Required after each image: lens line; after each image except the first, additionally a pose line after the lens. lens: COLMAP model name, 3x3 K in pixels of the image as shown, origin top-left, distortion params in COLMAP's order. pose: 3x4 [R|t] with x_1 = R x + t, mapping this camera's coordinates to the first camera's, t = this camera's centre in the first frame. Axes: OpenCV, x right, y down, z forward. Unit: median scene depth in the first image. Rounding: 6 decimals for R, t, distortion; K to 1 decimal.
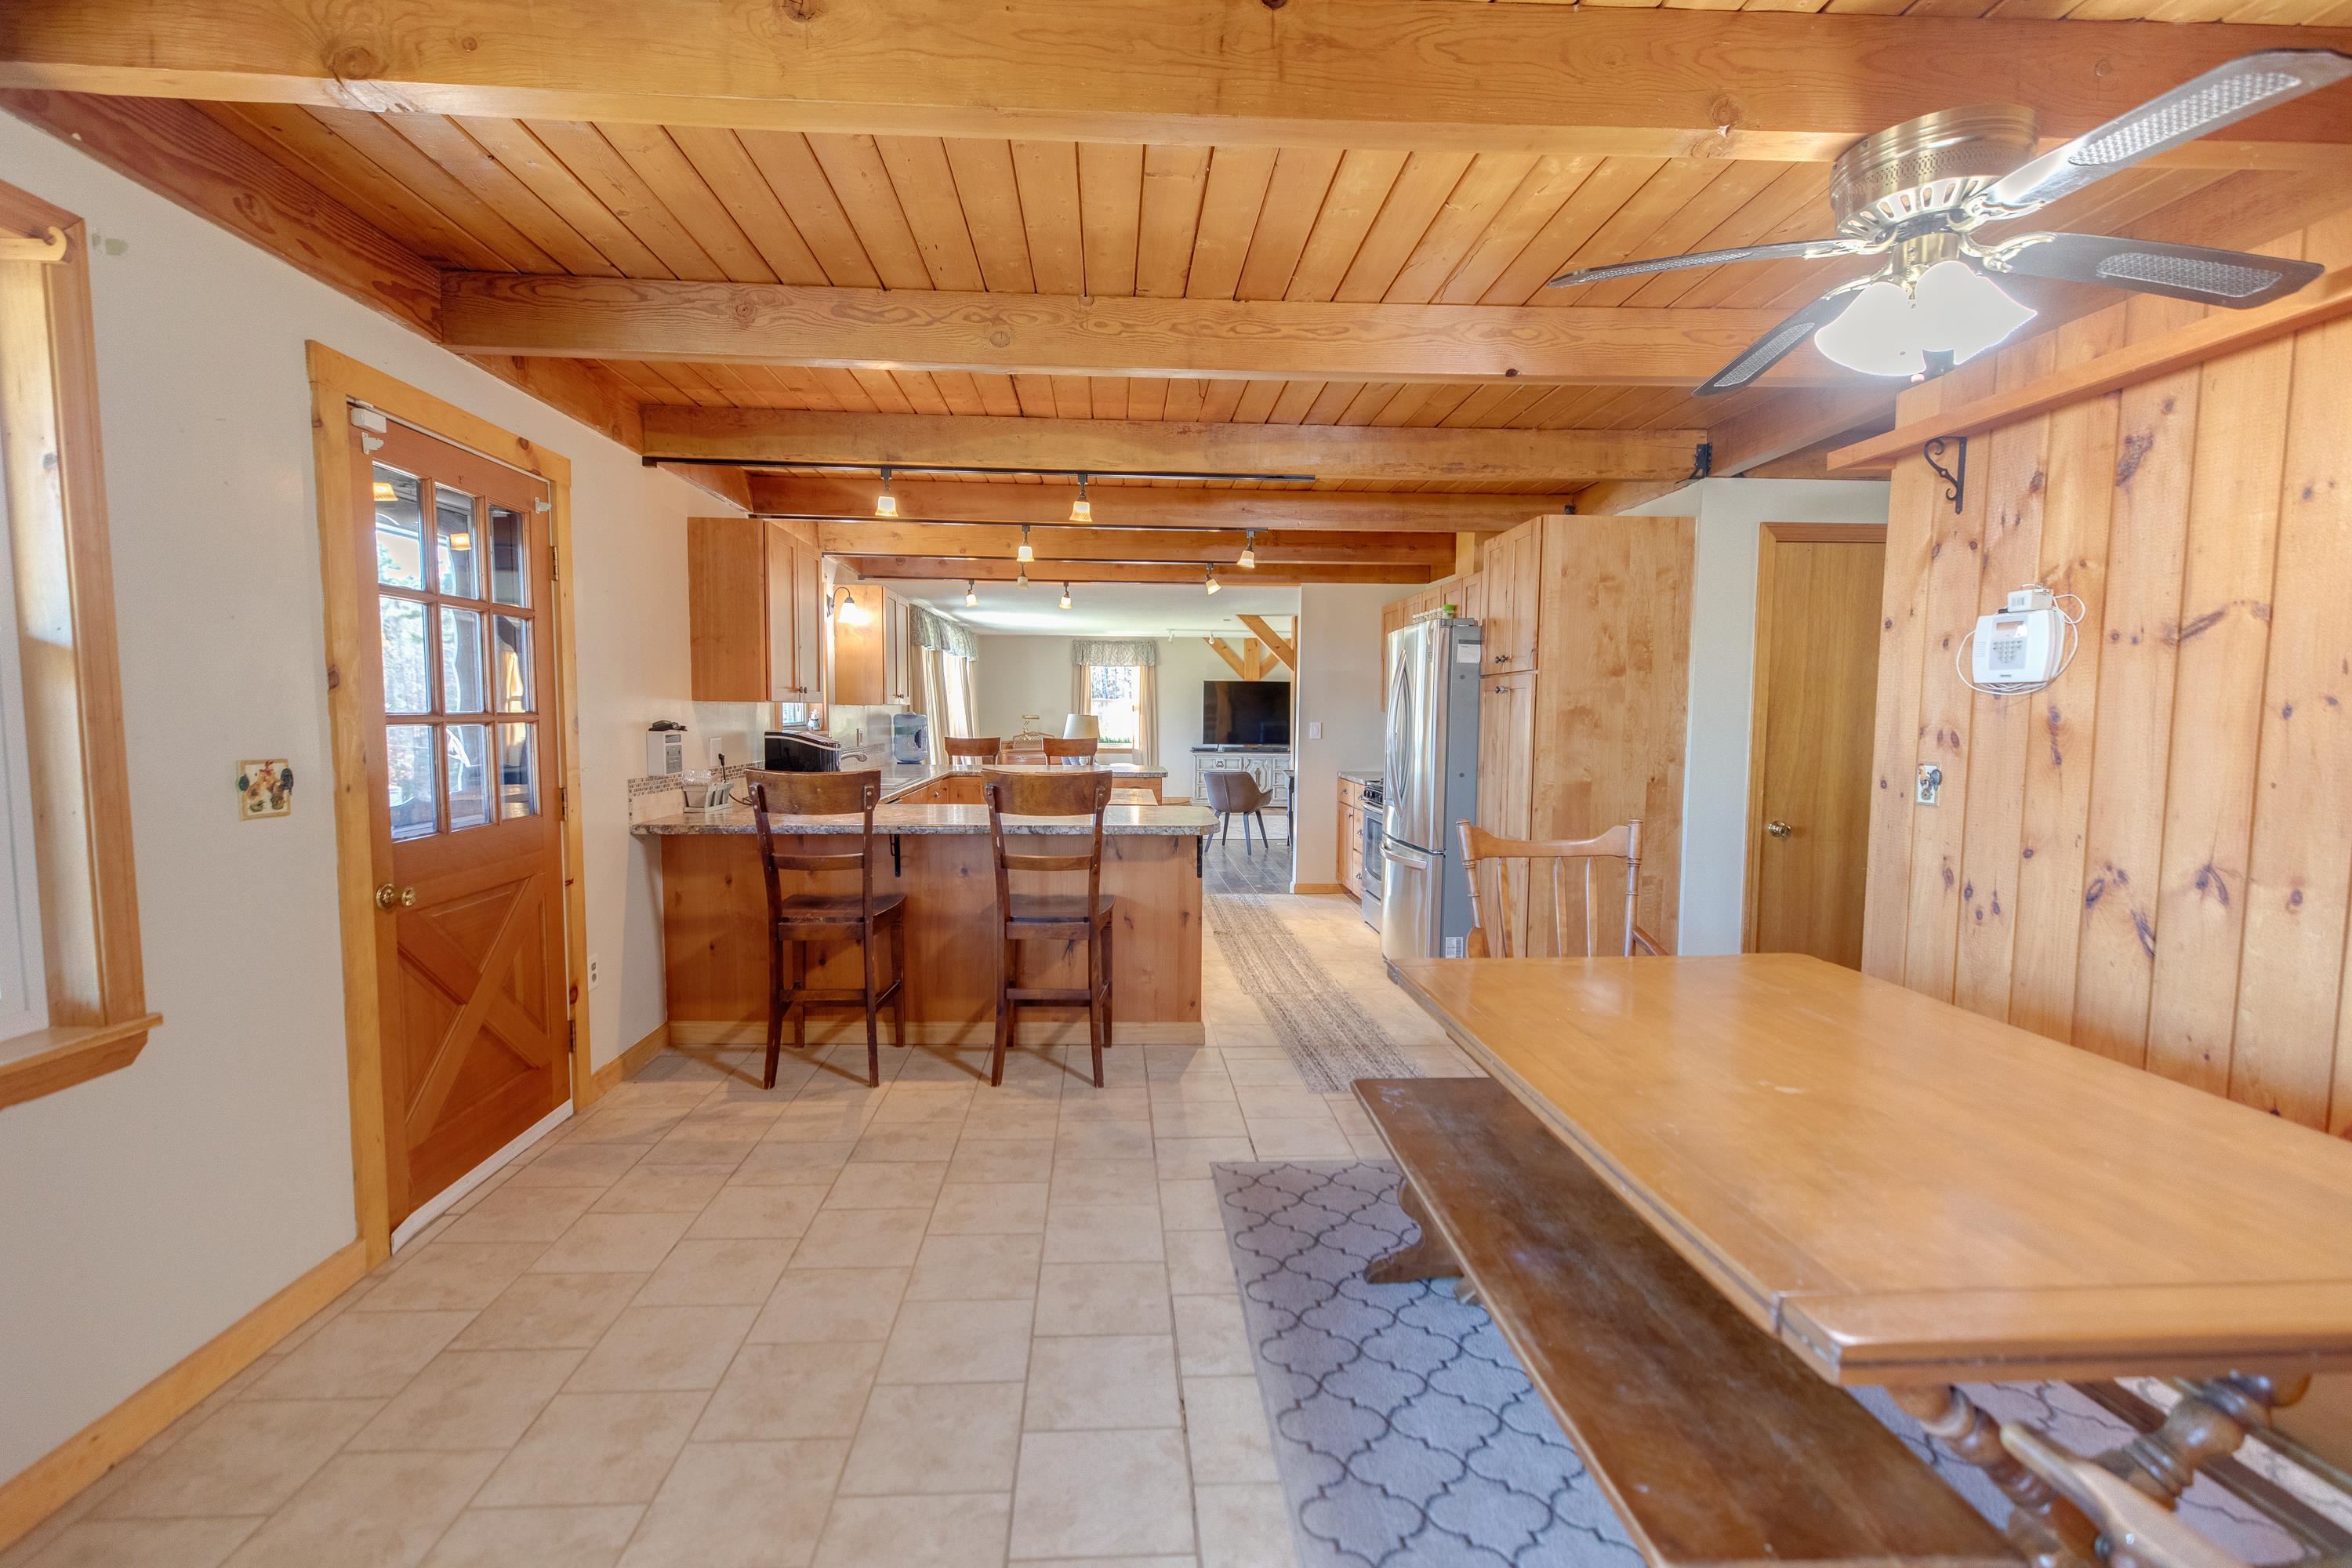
lens RADIAL K [[1072.9, 0, 1169.2], [0, 1072.9, 795.5], [0, 0, 1]] dist [0.003894, 0.000067]
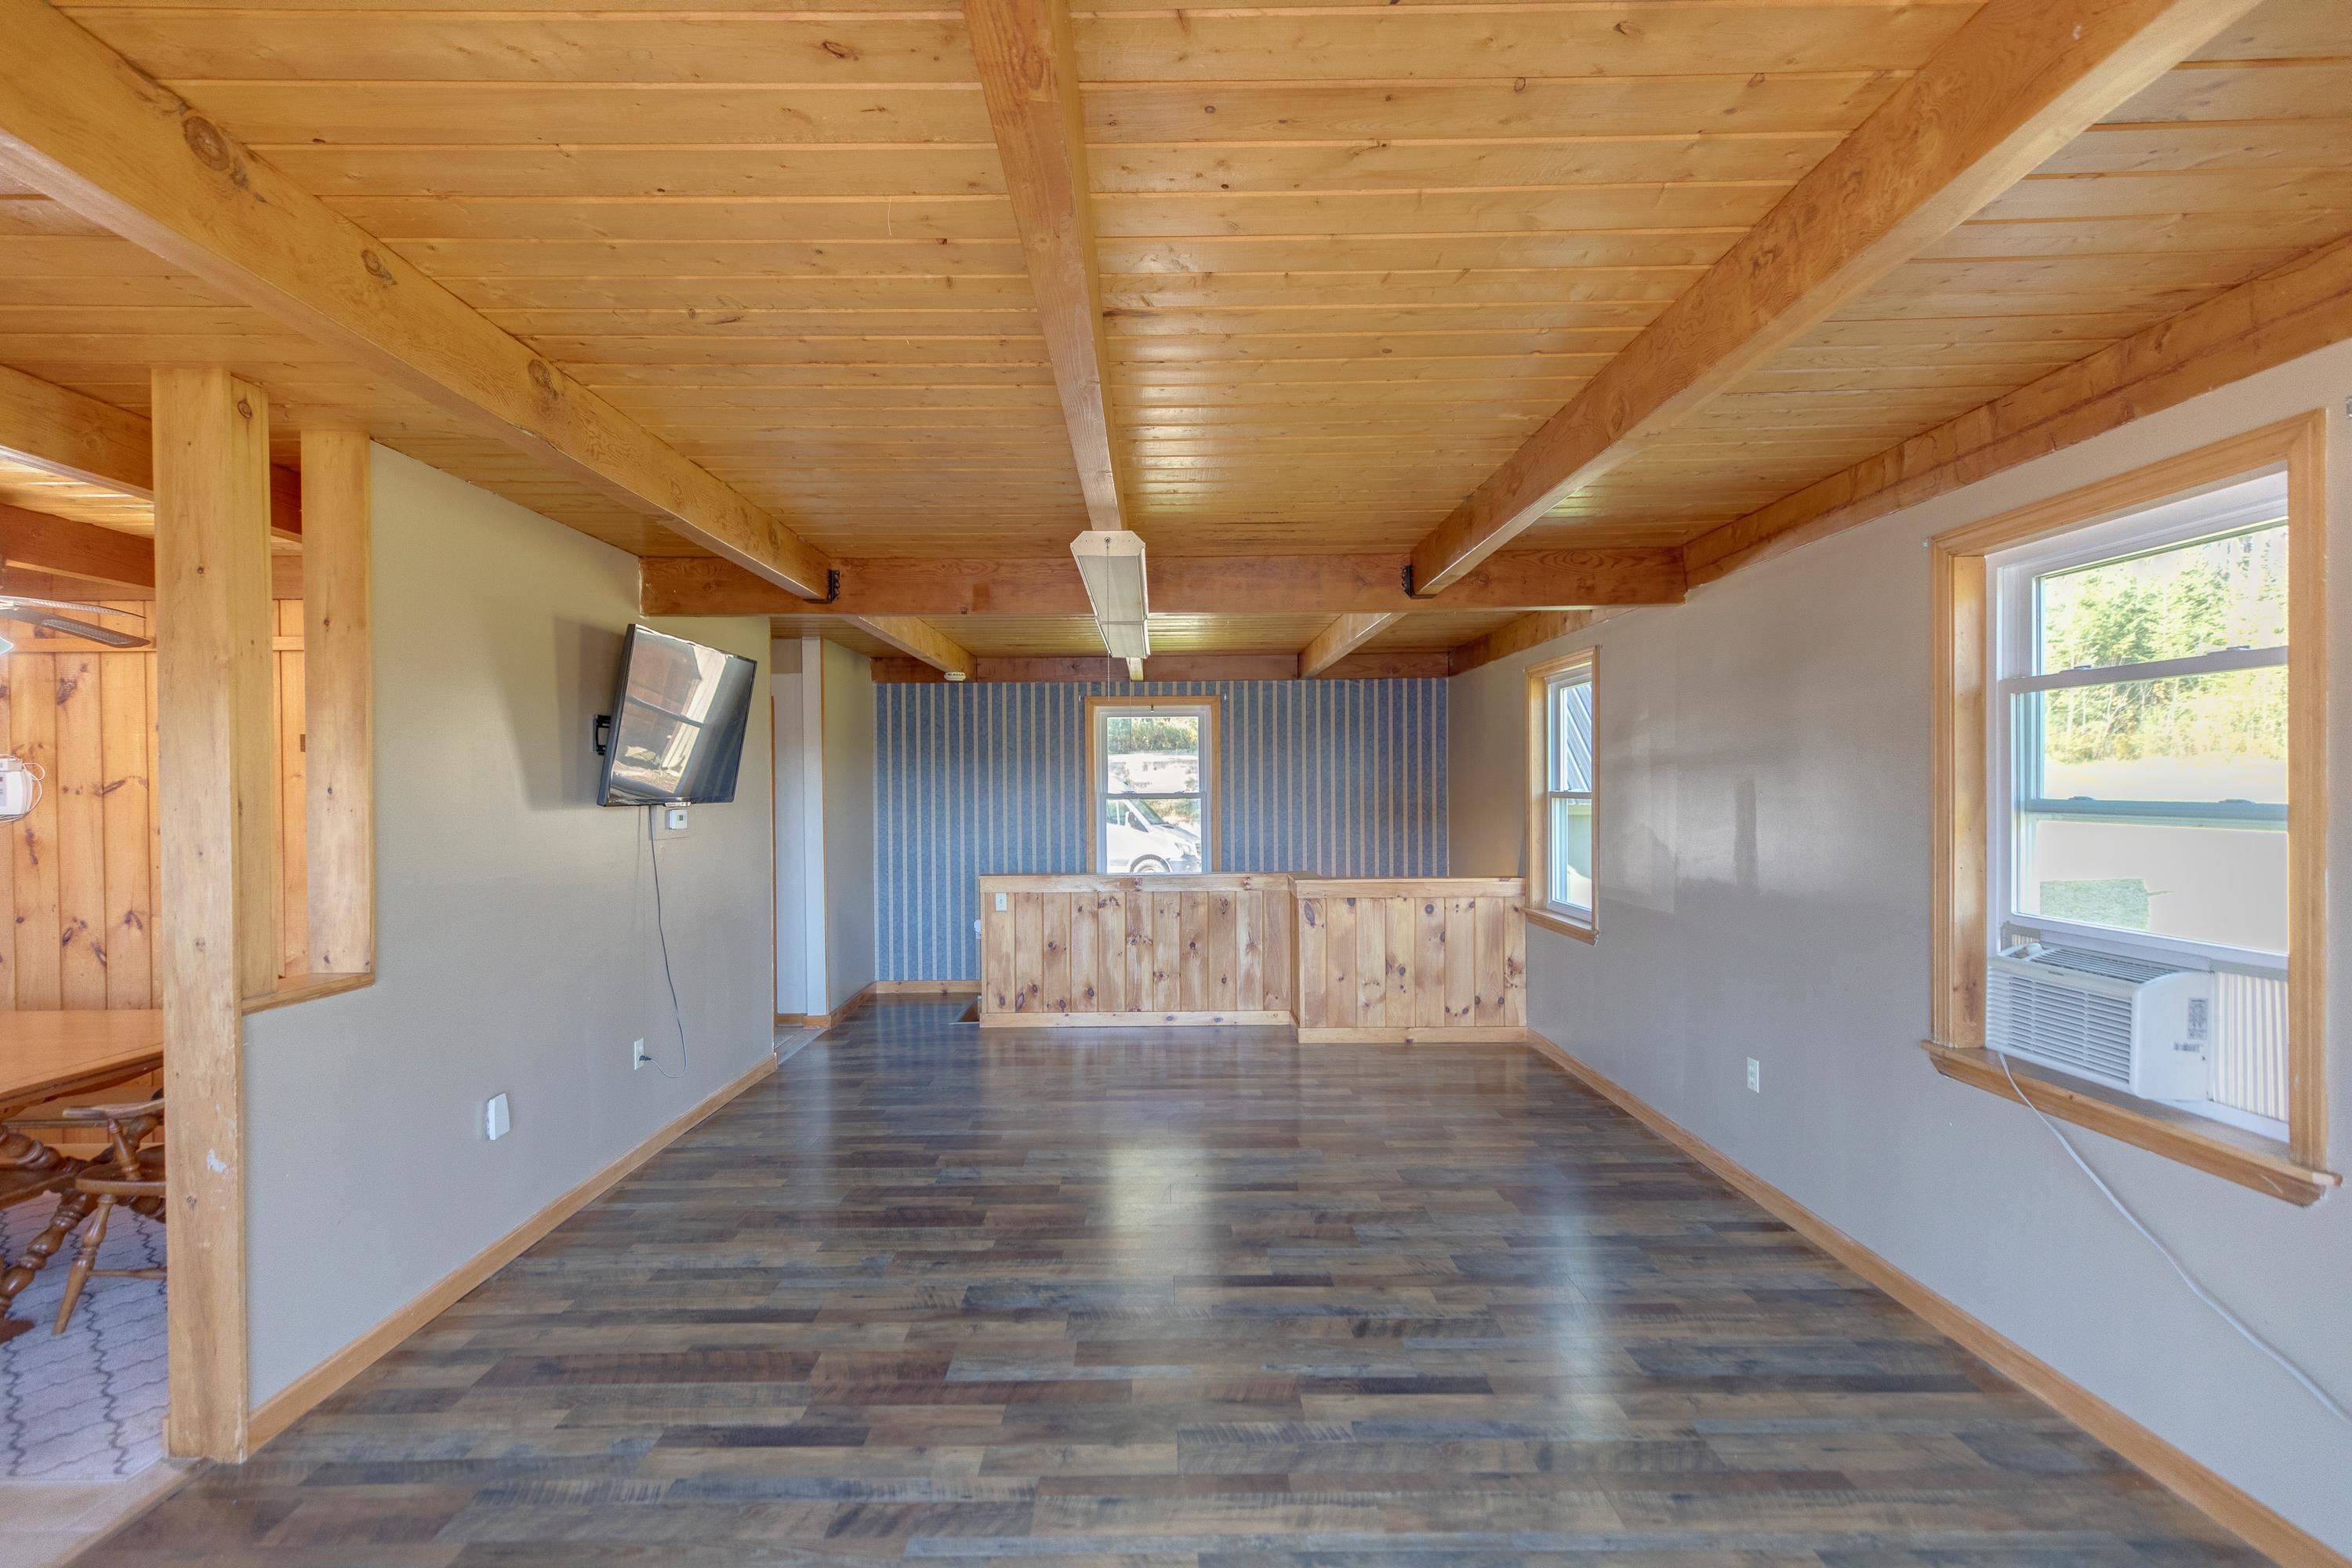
lens RADIAL K [[1083.9, 0, 1170.4], [0, 1083.9, 800.9], [0, 0, 1]] dist [0.005167, 0.000141]
pose [[0.050894, -0.018402, 0.998535, -0.411601], [0.086330, 0.996169, 0.013959, 0.001081], [-0.994966, 0.085494, 0.052287, -0.452537]]
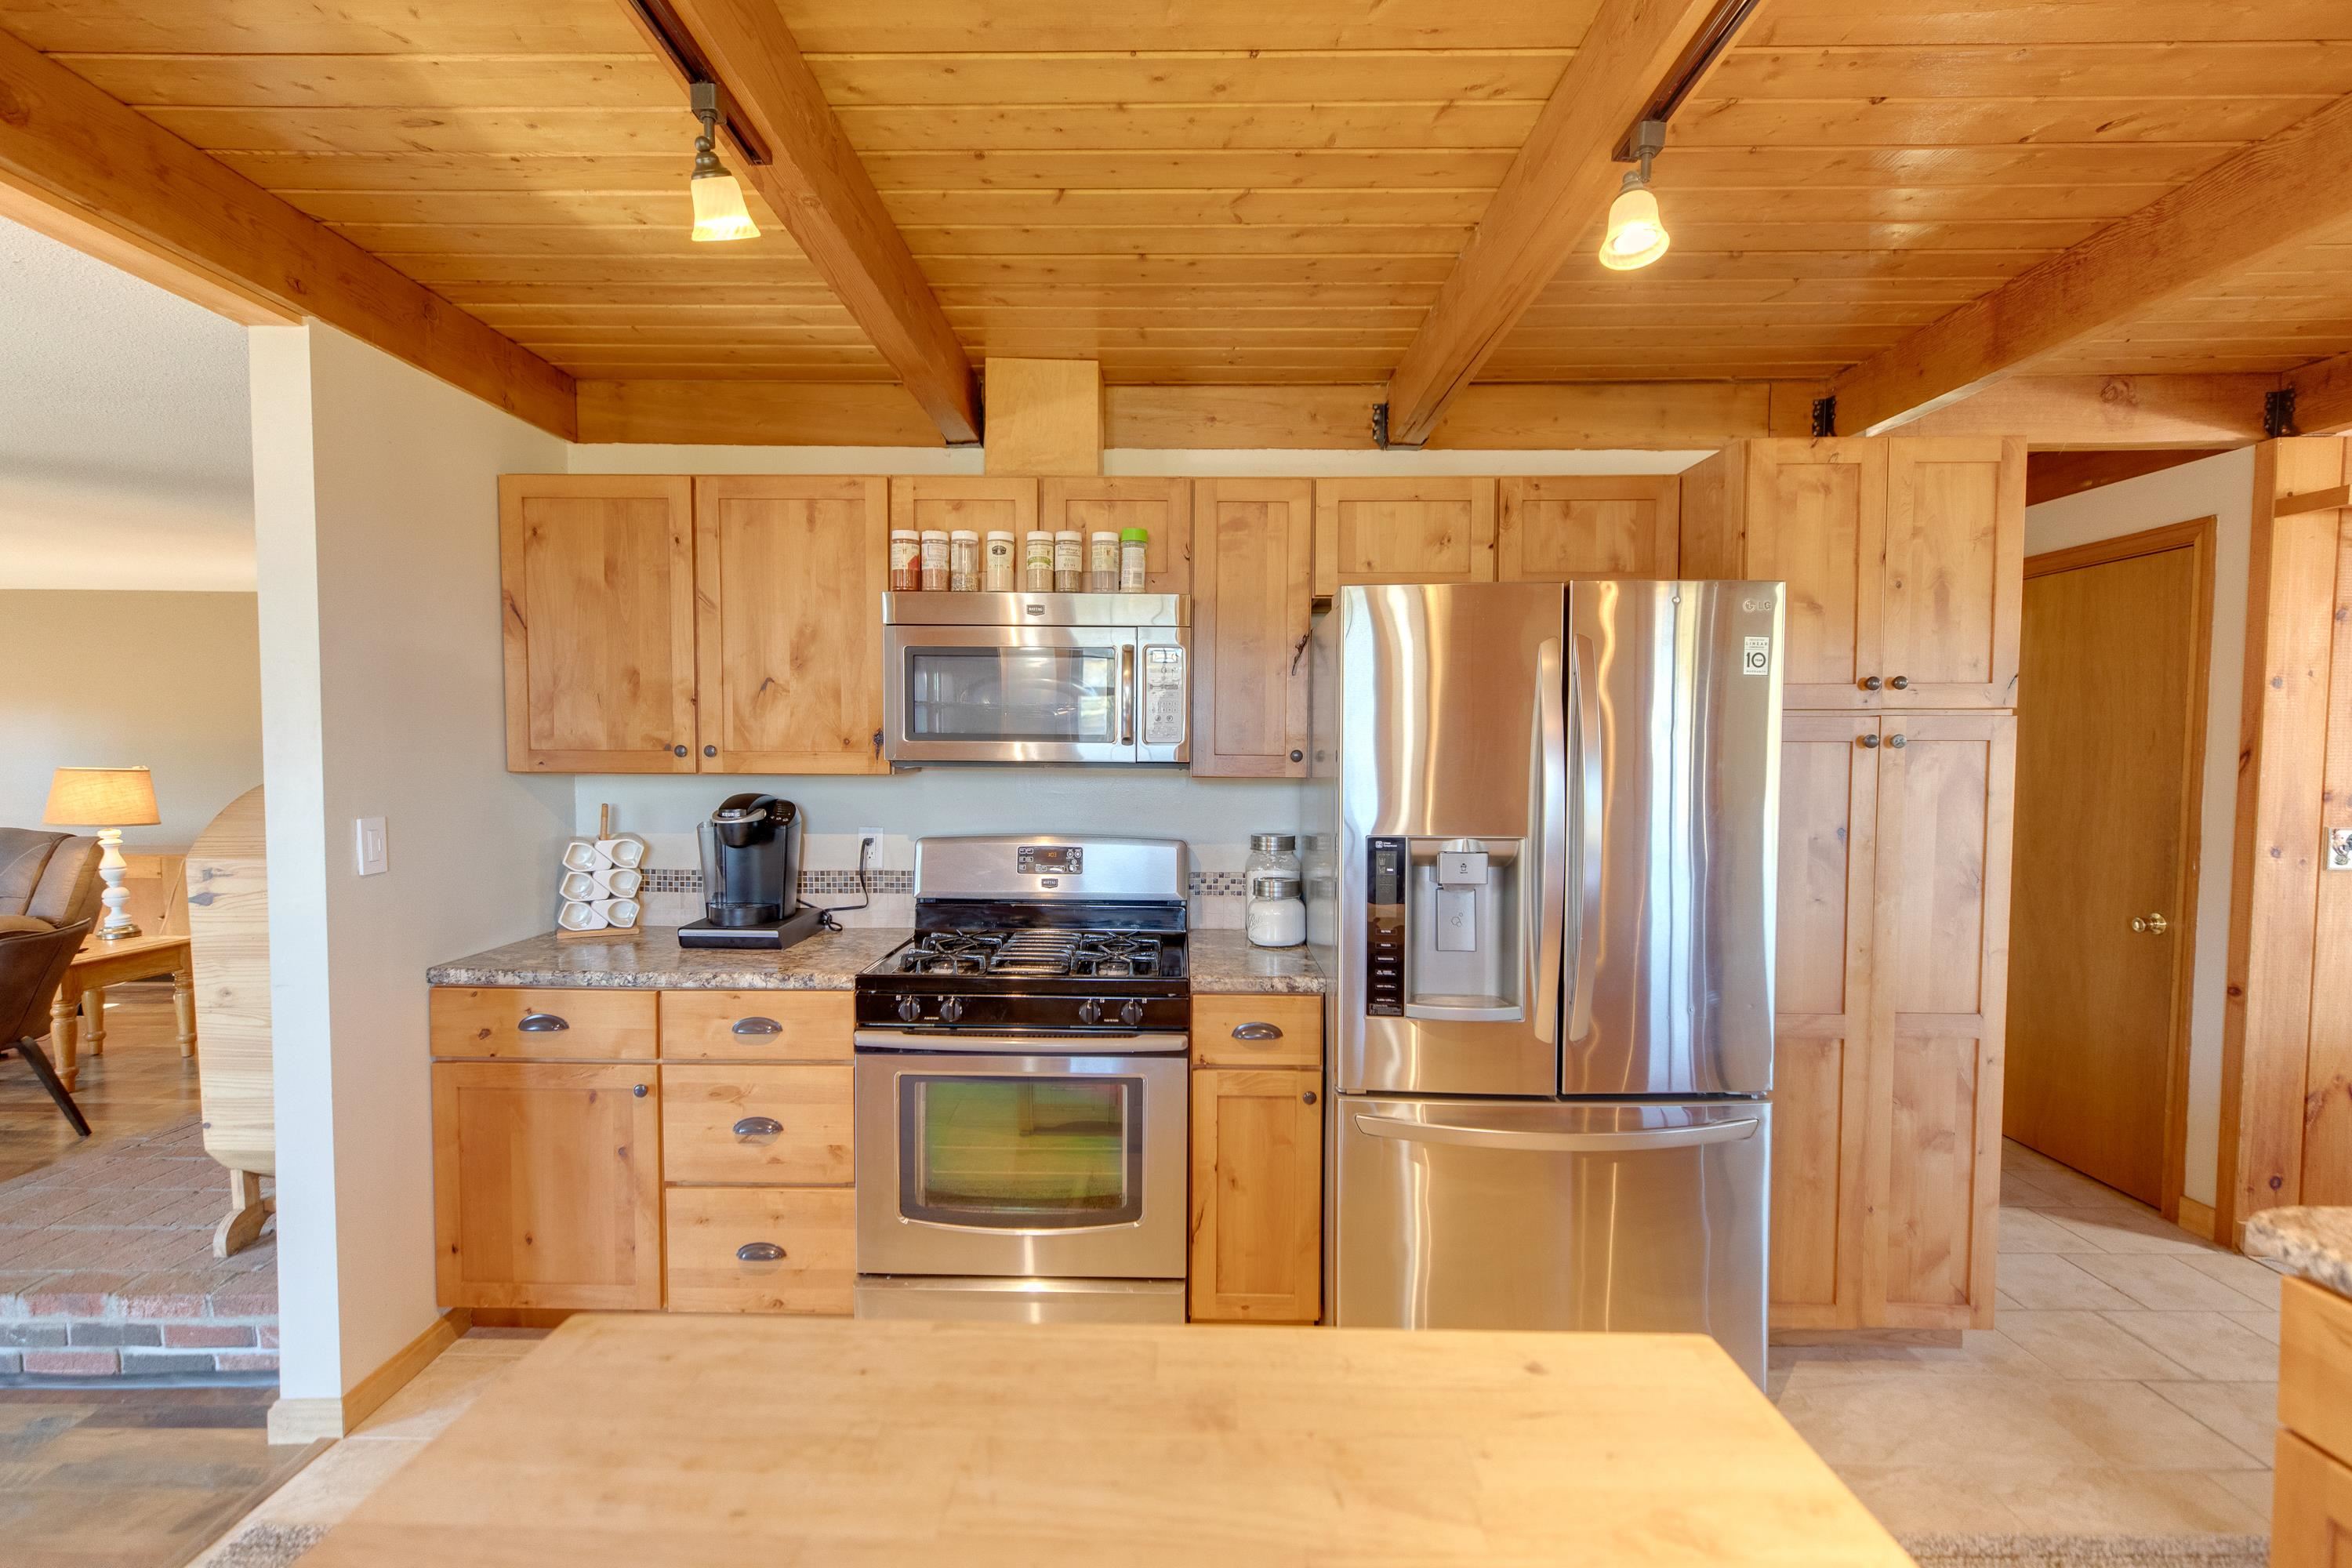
lens RADIAL K [[1083.9, 0, 1170.4], [0, 1083.9, 800.9], [0, 0, 1]] dist [0.005167, 0.000141]
pose [[0.071652, -0.055147, 0.995904, -0.237354], [0.074210, 0.995998, 0.049813, -0.116827], [-0.994665, 0.070337, 0.075457, 1.258701]]
